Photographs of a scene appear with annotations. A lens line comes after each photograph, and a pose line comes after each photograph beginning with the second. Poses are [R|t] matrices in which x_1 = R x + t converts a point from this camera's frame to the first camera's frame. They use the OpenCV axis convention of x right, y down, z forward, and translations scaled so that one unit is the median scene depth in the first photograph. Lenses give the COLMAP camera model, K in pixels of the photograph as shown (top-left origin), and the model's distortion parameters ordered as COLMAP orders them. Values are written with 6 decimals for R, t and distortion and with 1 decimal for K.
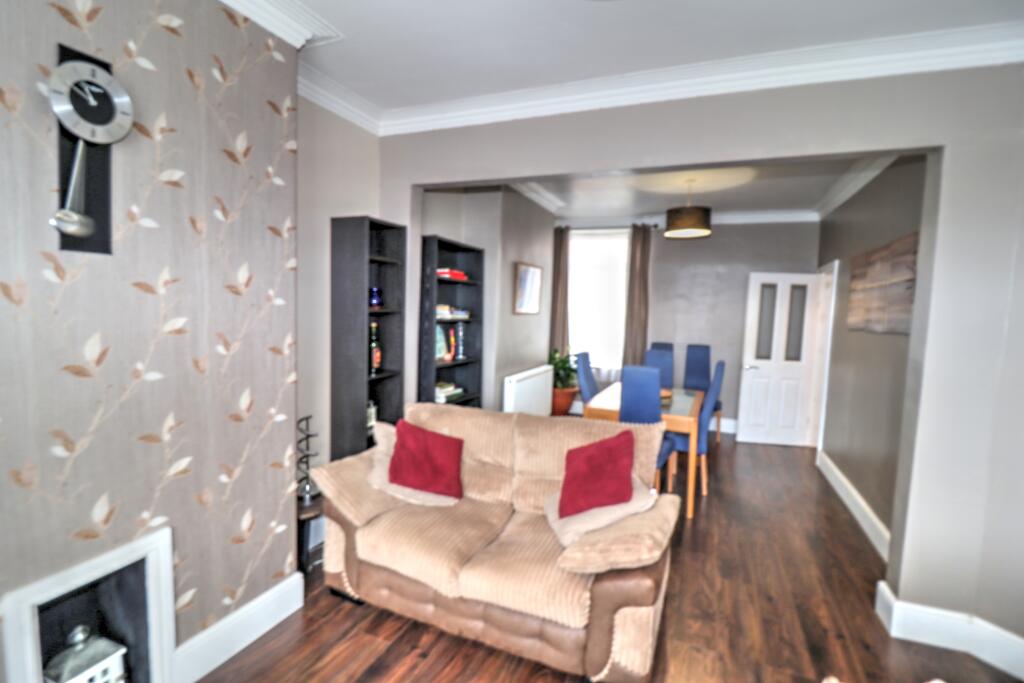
lens RADIAL K [[470.9, 0, 498.7], [0, 470.9, 337.9], [0, 0, 1]] dist [-0.001446, -0.011751]
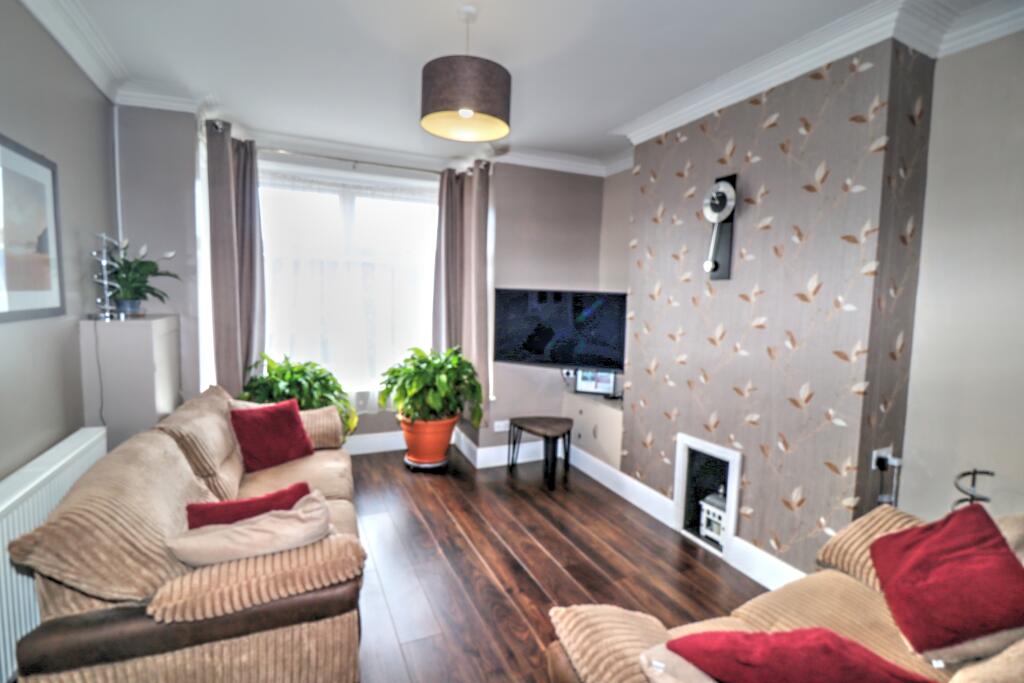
lens RADIAL K [[470.9, 0, 498.7], [0, 470.9, 337.9], [0, 0, 1]] dist [-0.001446, -0.011751]
pose [[-0.673297, 0.010471, -0.739298, 0.769554], [-0.103205, 0.988780, 0.107996, -0.042235], [0.732134, 0.149013, -0.664662, 1.106333]]
